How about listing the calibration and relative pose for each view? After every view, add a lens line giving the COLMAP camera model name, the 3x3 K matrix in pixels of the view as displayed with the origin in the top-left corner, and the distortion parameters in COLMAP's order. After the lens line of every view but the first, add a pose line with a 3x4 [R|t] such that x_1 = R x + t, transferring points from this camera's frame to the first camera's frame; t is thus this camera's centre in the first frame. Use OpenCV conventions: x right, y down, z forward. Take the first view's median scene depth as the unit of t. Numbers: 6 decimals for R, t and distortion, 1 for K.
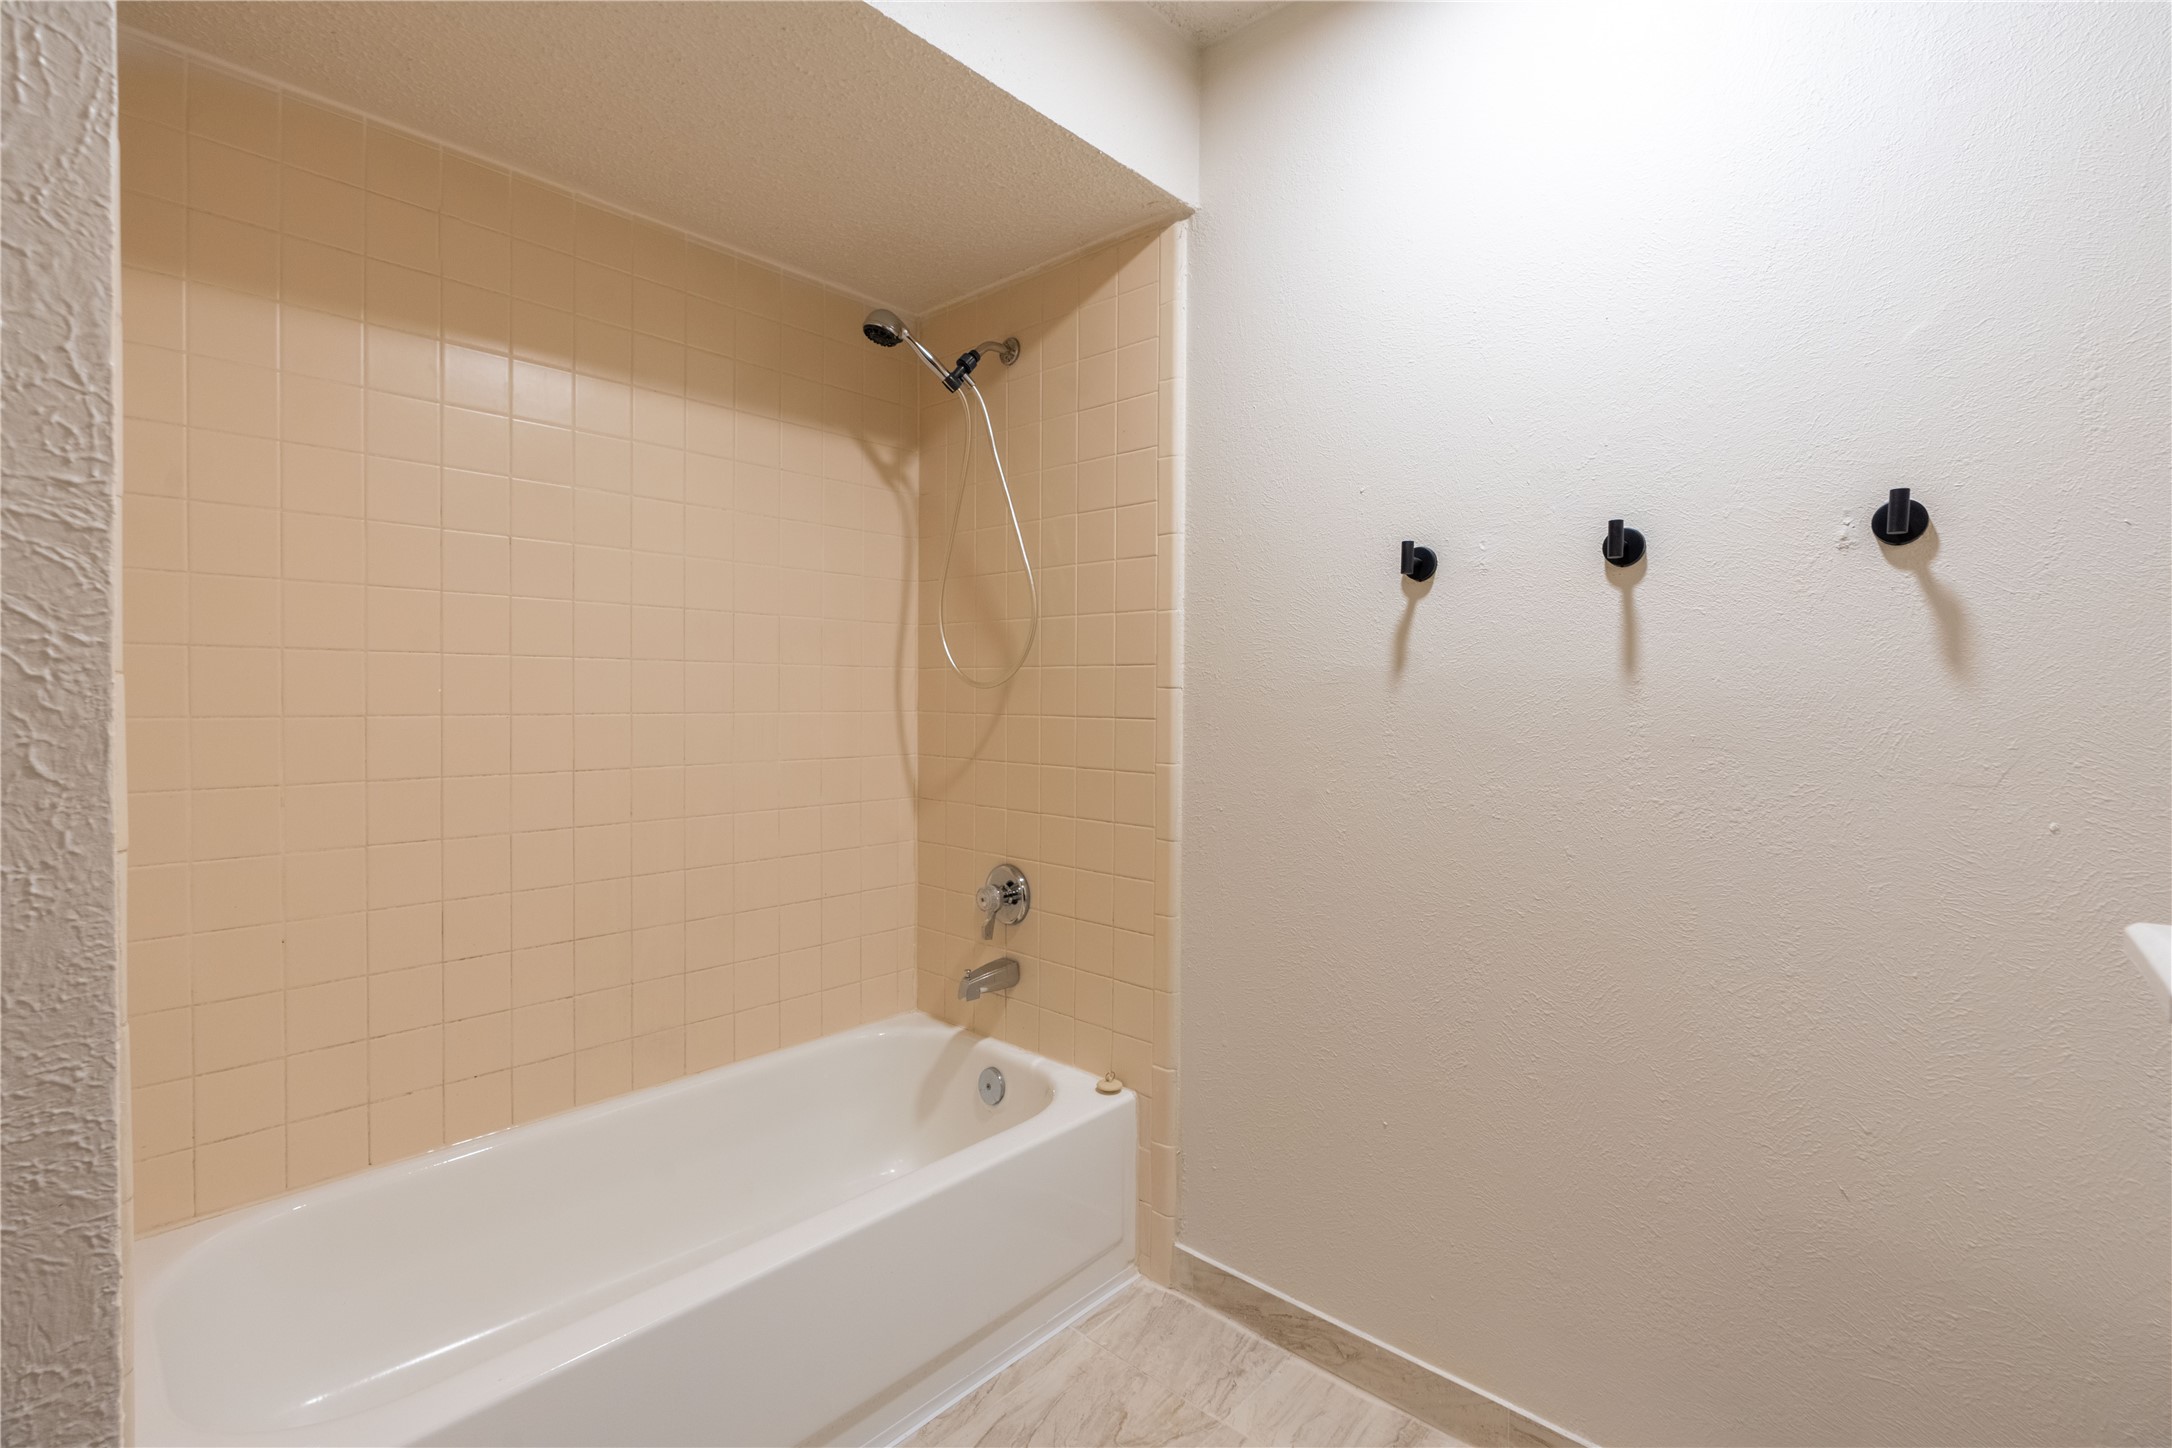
lens RADIAL K [[977.3, 0, 1080.9], [0, 977.3, 707.2], [0, 0, 1]] dist [-0.013827, 0.004829]
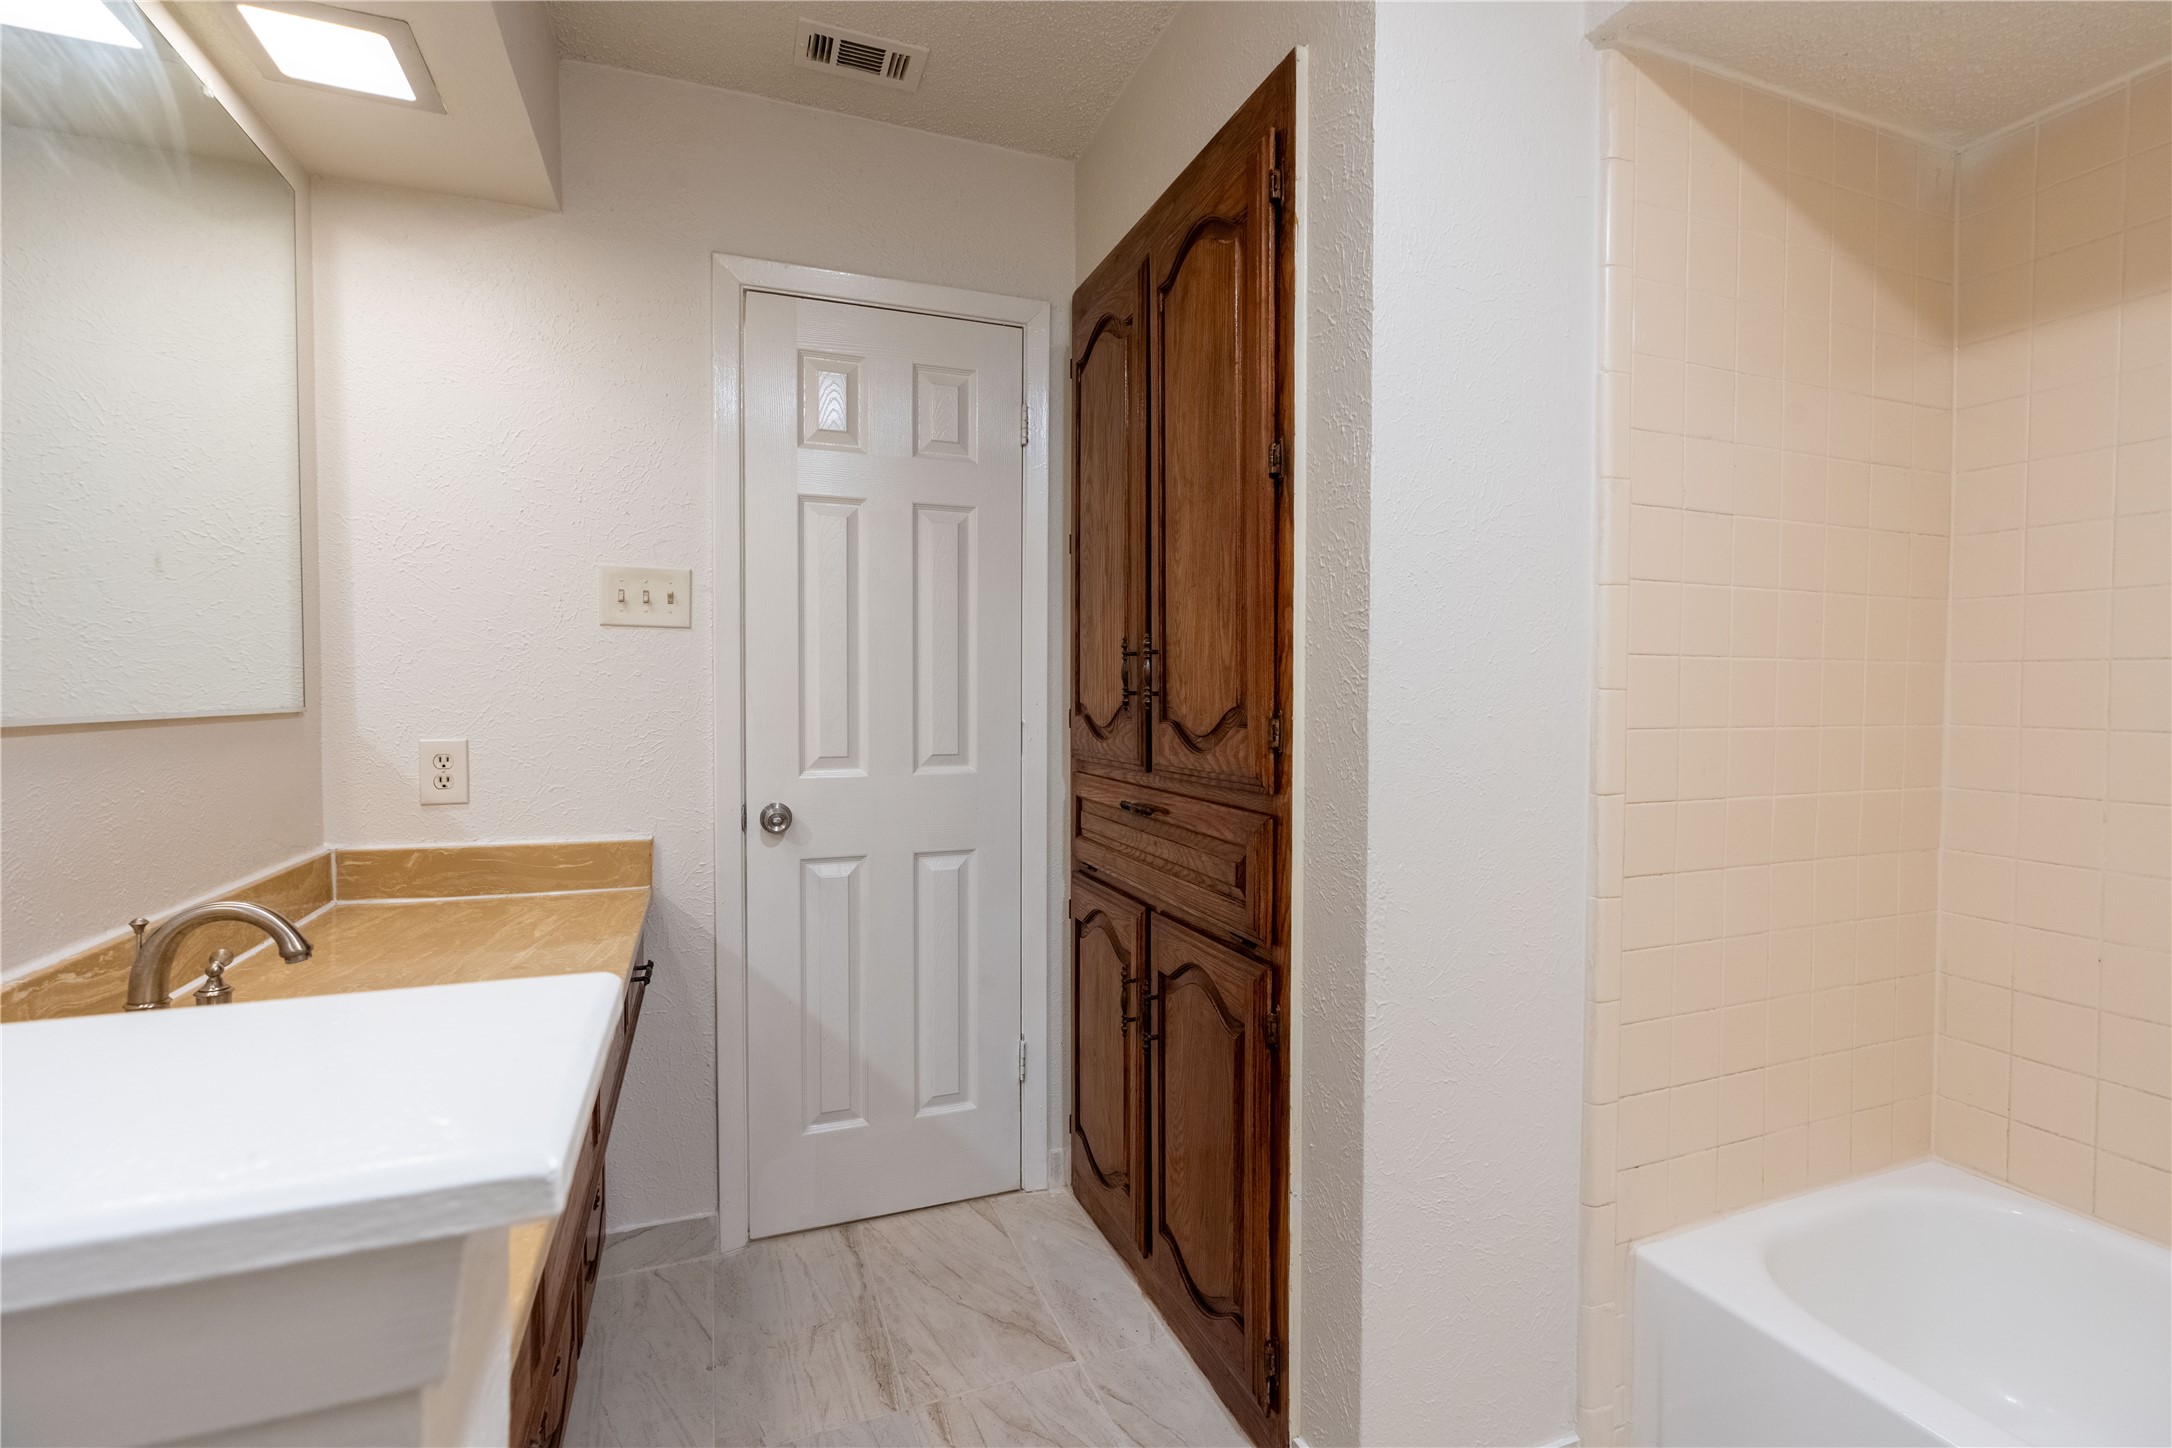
lens RADIAL K [[977.3, 0, 1085.6], [0, 977.3, 710.2], [0, 0, 1]] dist [-0.013827, 0.004829]
pose [[-0.448780, 0.007995, -0.893606, 0.247160], [-0.022115, 0.999554, 0.020049, -0.003523], [0.893368, 0.028760, -0.448404, 0.252411]]
